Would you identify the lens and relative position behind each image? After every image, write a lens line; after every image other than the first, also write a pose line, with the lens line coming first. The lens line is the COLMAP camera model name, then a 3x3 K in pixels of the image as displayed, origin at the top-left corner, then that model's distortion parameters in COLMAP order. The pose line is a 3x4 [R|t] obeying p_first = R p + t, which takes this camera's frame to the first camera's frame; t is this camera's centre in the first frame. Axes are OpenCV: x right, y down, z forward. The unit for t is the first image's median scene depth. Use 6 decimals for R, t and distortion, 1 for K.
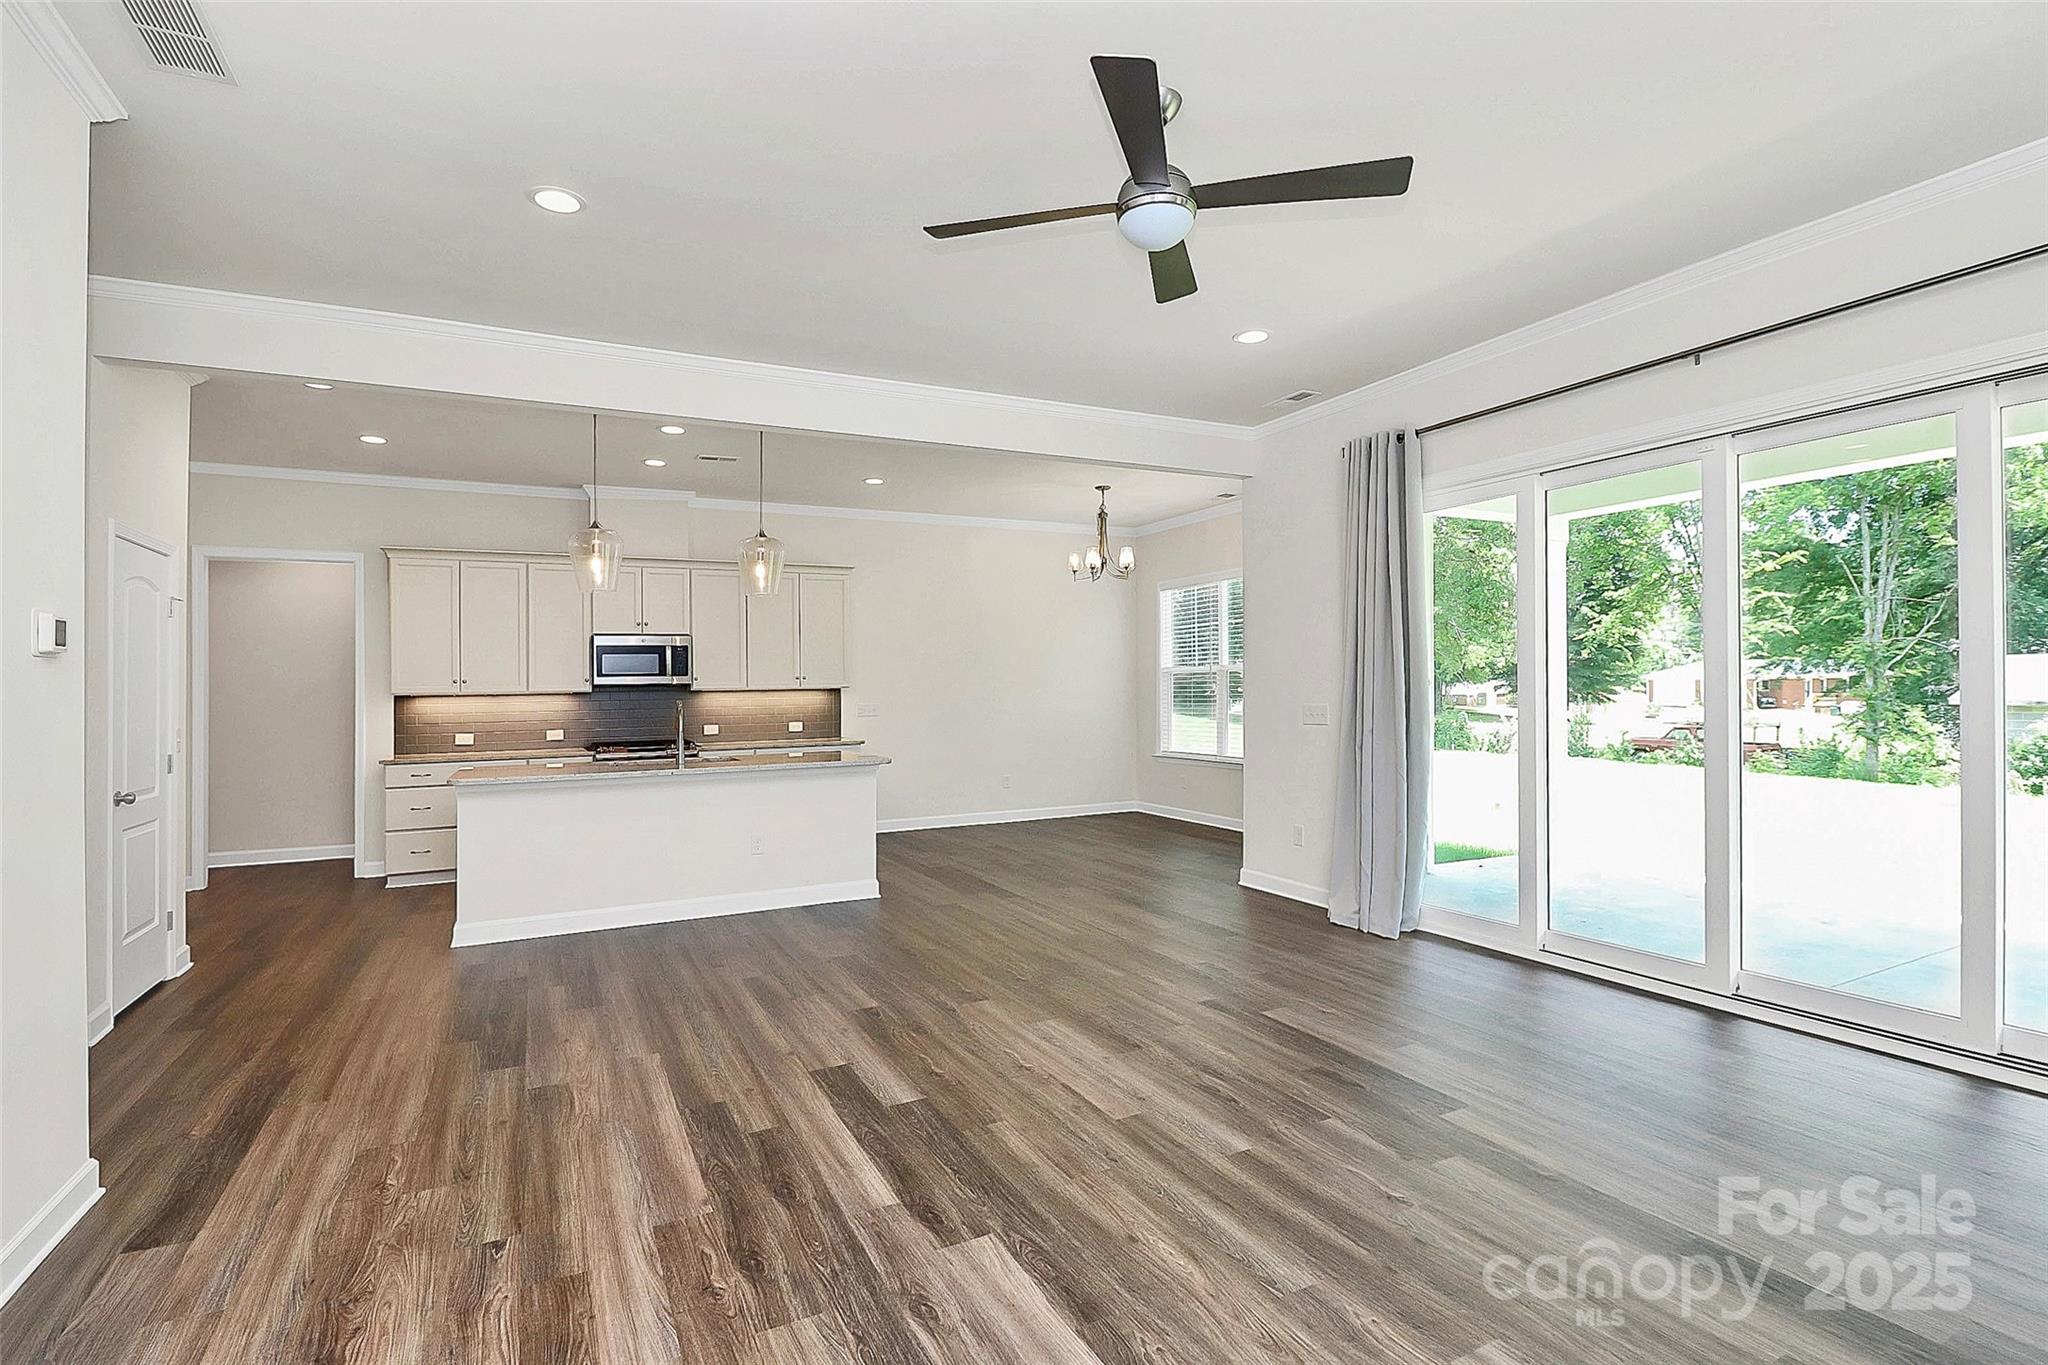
lens RADIAL K [[977.0, 0, 1024.0], [0, 977.0, 682.5], [0, 0, 1]] dist [-0.003708, -0.000574]
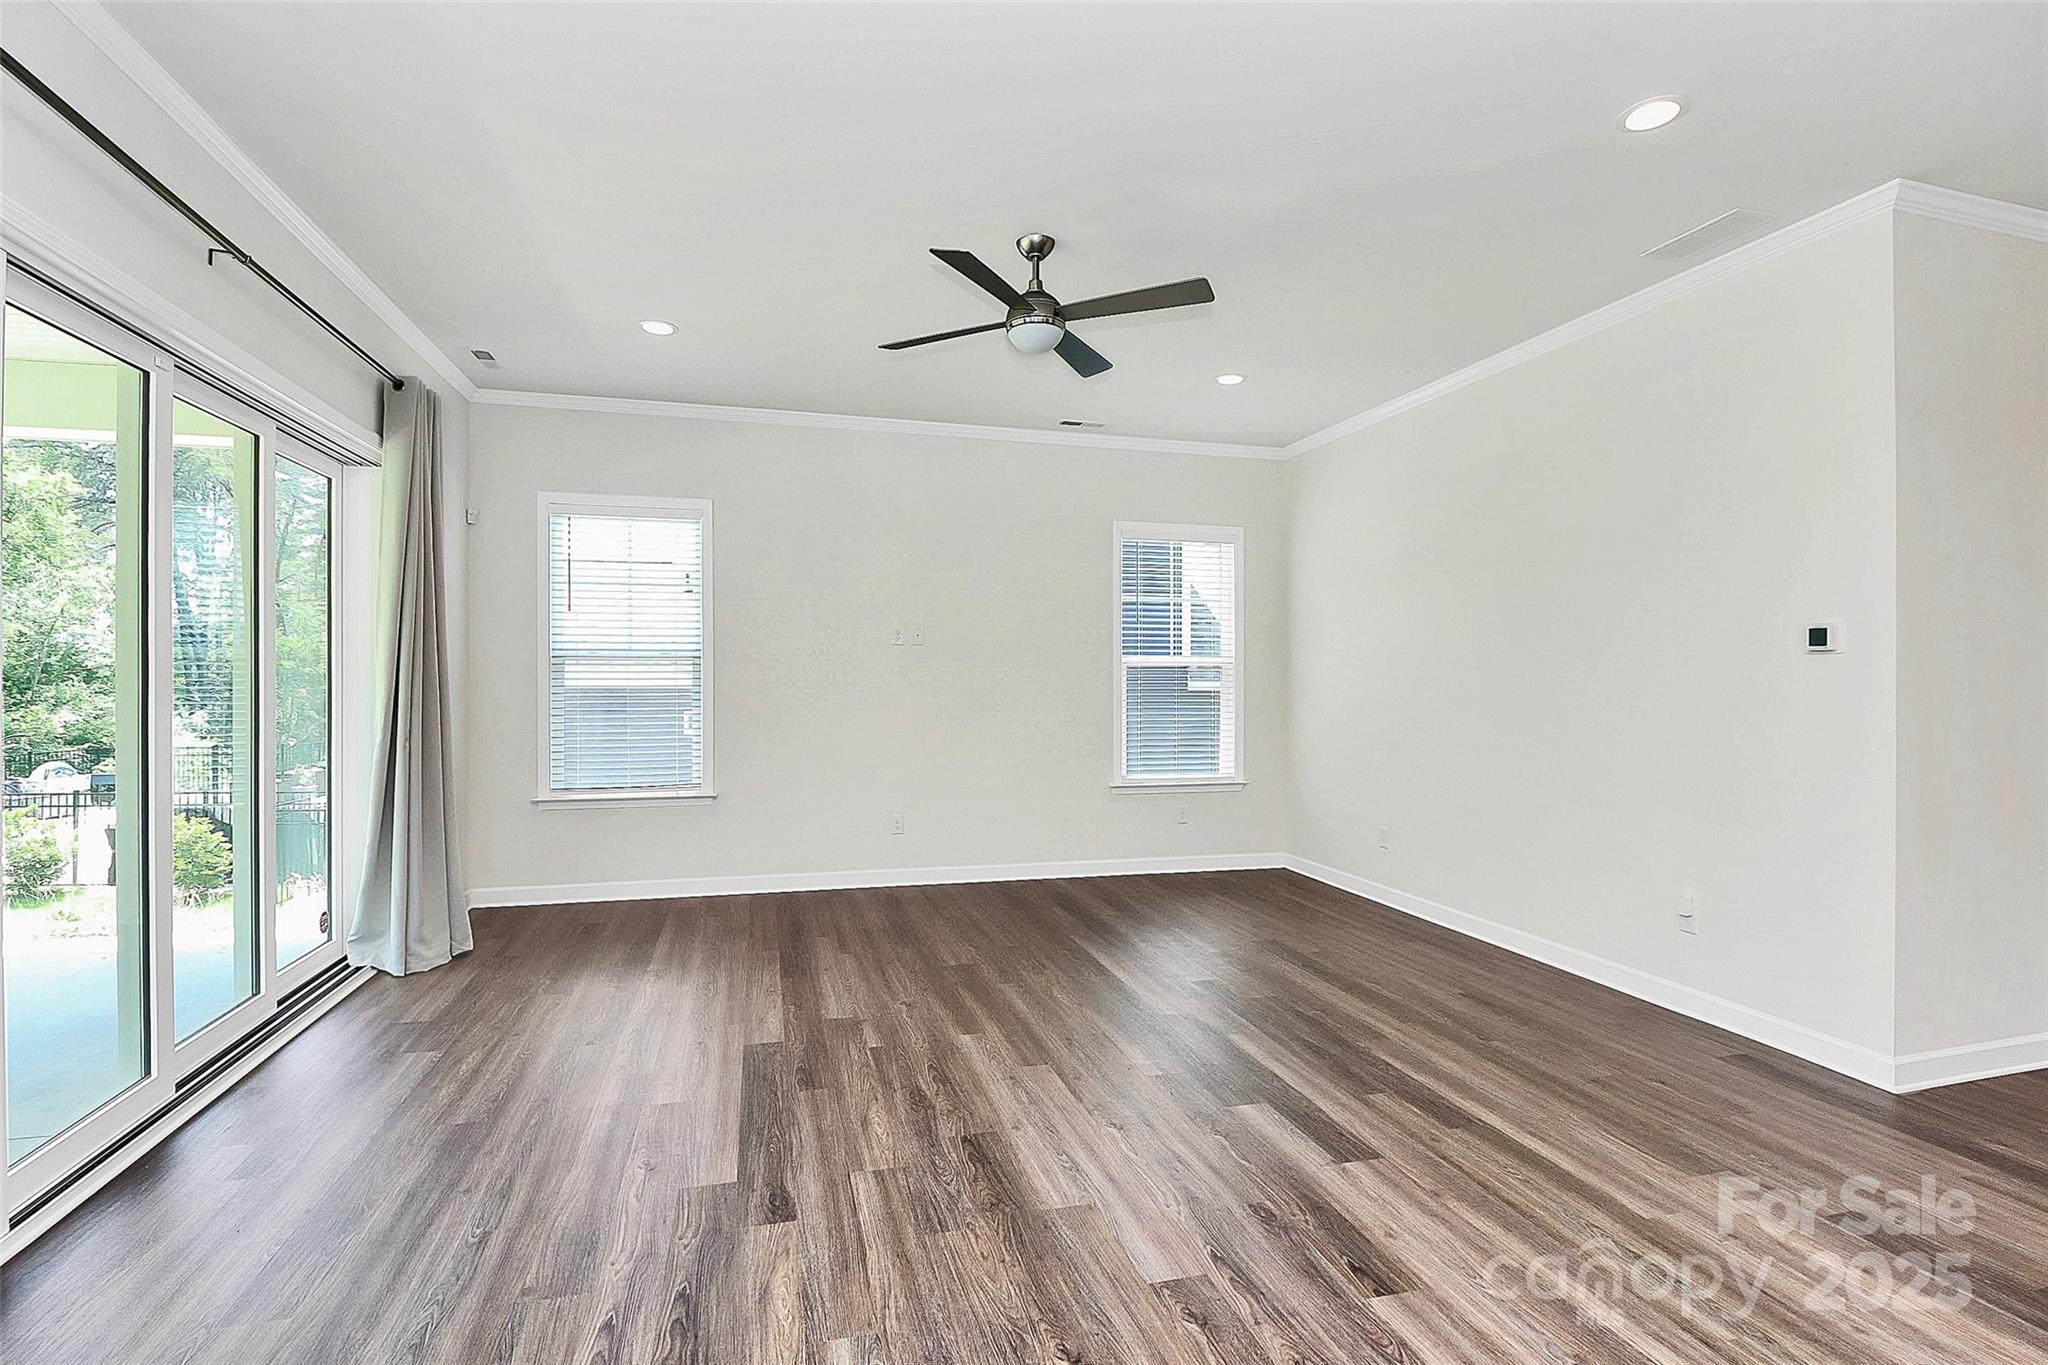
lens RADIAL K [[977.0, 0, 1024.0], [0, 977.0, 682.5], [0, 0, 1]] dist [-0.003708, -0.000574]
pose [[-0.981014, 0.005151, 0.193871, -0.092181], [0.004116, 0.999975, -0.005737, 0.010616], [-0.193895, -0.004830, -0.981010, 1.954616]]
